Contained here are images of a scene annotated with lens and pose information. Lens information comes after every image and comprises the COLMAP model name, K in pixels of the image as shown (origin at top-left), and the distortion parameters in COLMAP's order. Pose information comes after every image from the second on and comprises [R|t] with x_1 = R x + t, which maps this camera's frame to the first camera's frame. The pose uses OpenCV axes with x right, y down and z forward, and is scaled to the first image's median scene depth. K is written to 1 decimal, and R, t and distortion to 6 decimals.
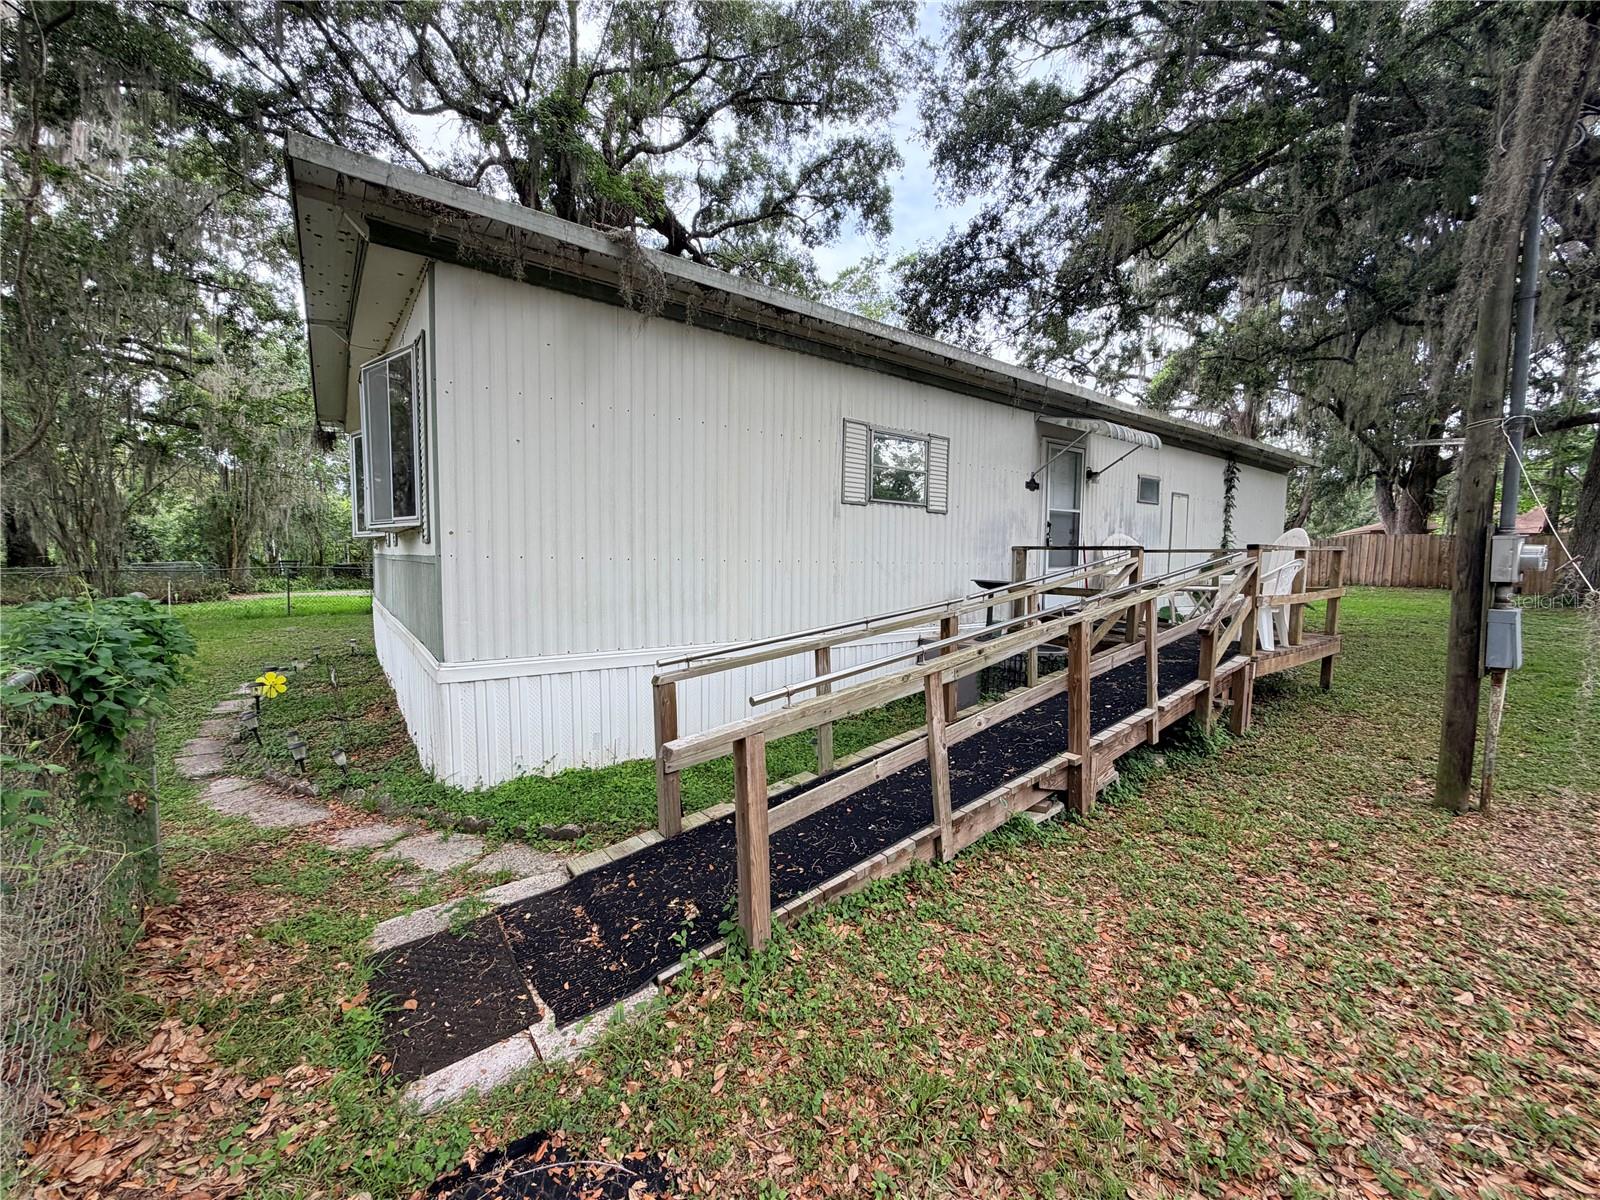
lens RADIAL K [[635.2, 0, 800.6], [0, 635.2, 602.4], [0, 0, 1]] dist [0.001009, 0.000031]
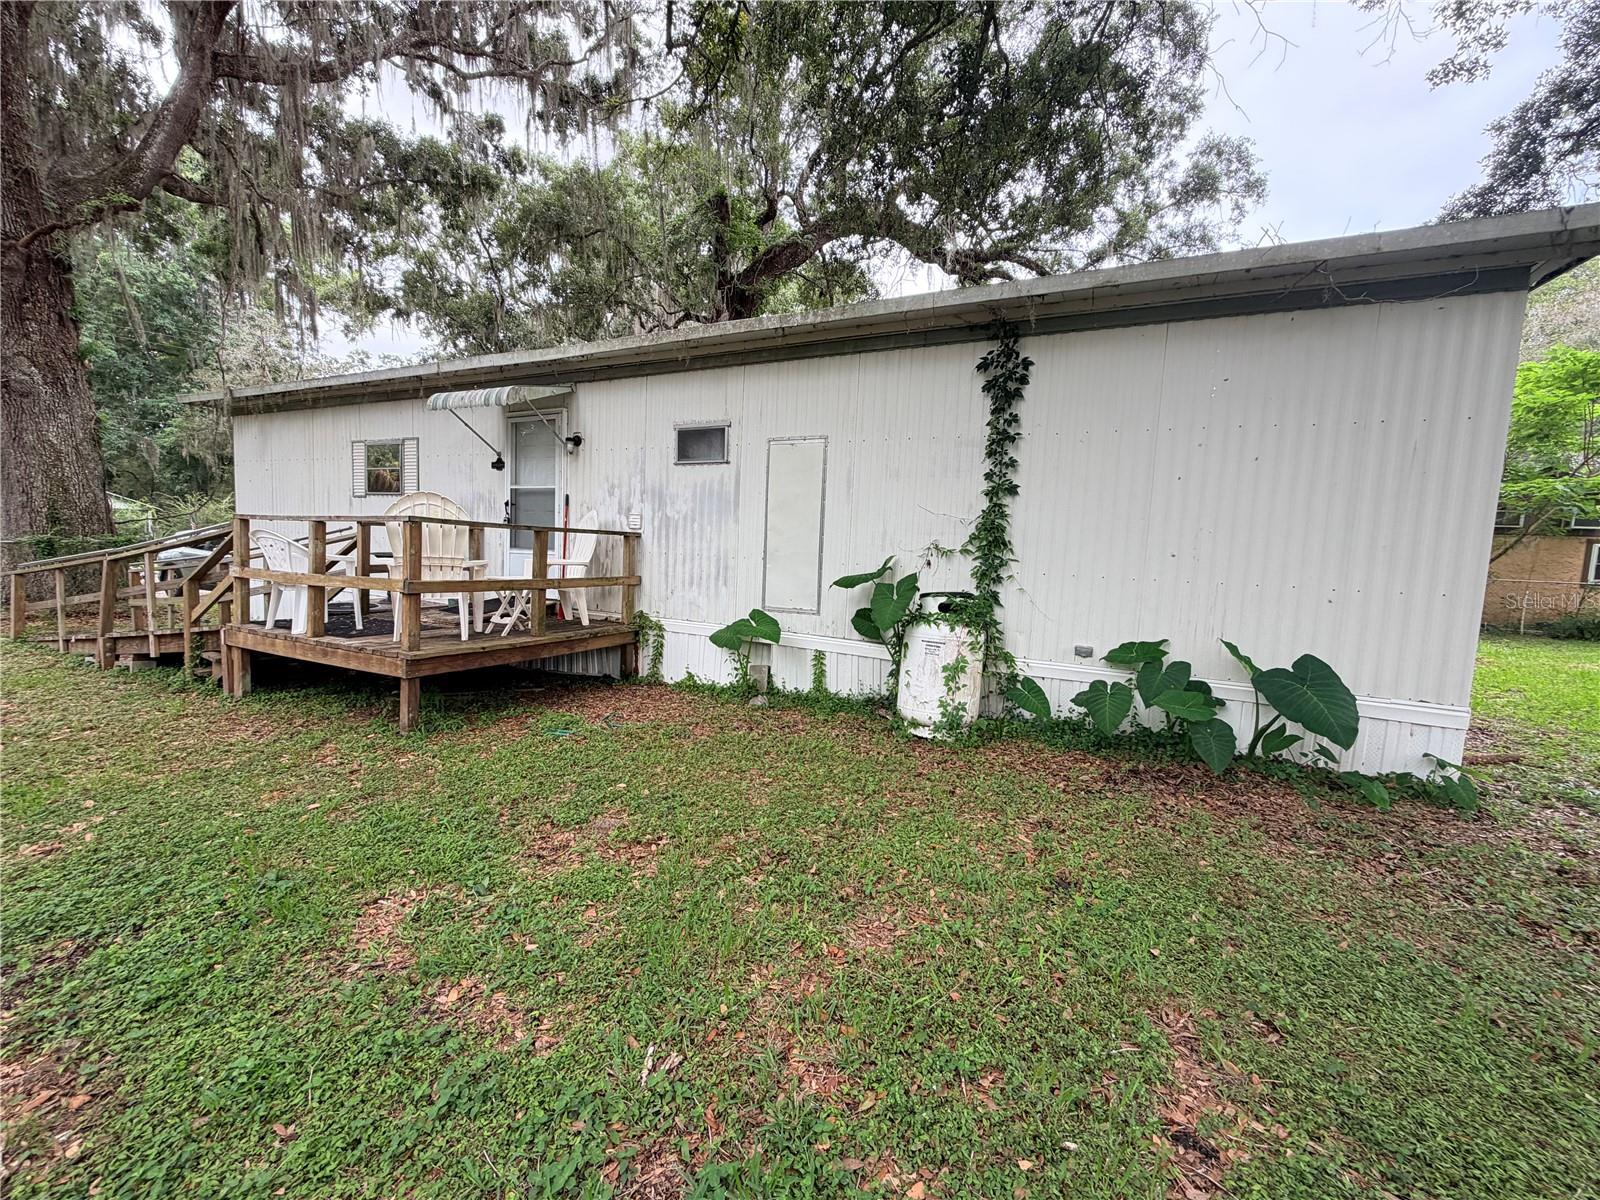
lens RADIAL K [[635.2, 0, 794.8], [0, 635.2, 599.0], [0, 0, 1]] dist [0.001009, 0.000031]
pose [[0.455408, 0.077467, -0.886906, 2.345838], [-0.102880, 0.994112, 0.034004, -0.089172], [0.884318, 0.075759, 0.460697, 1.537279]]
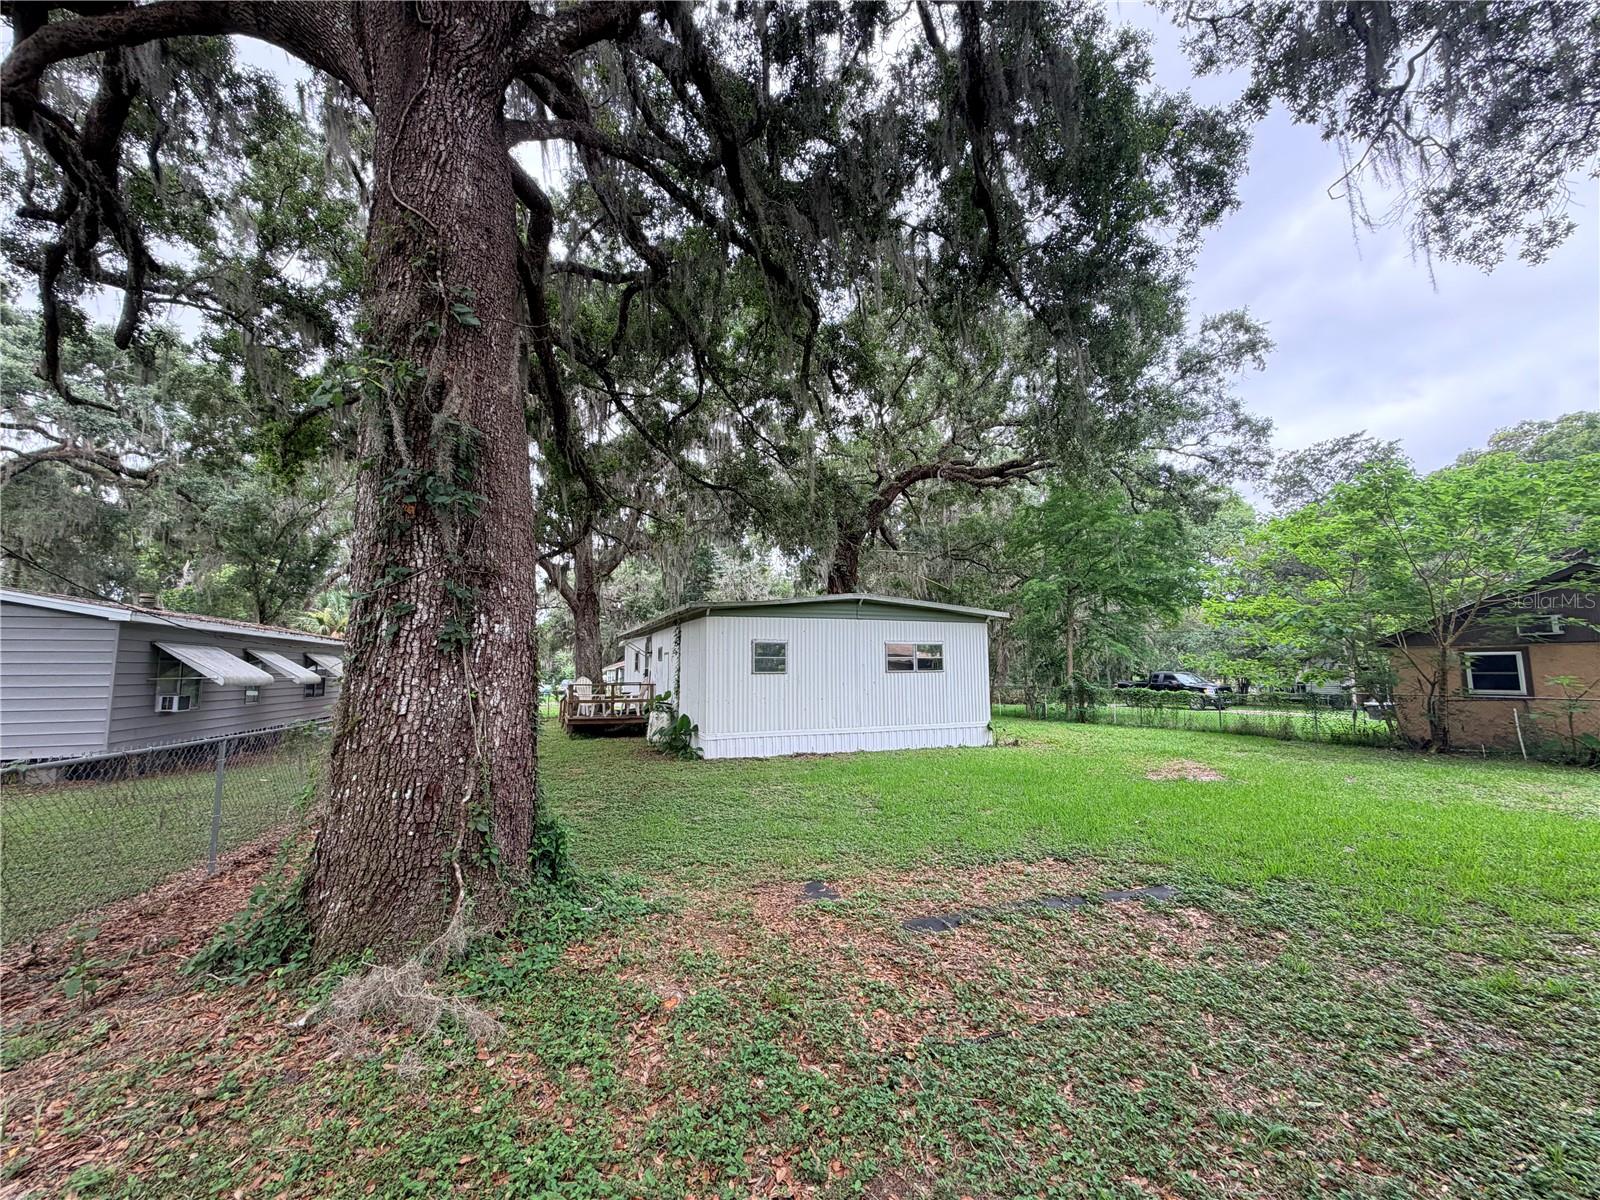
lens RADIAL K [[635.2, 0, 796.9], [0, 635.2, 603.1], [0, 0, 1]] dist [0.001009, 0.000031]
pose [[-0.253809, -0.111324, -0.960827, 4.710413], [-0.073453, 0.992705, -0.095615, -0.345855], [0.964461, 0.046308, -0.260135, 3.797252]]
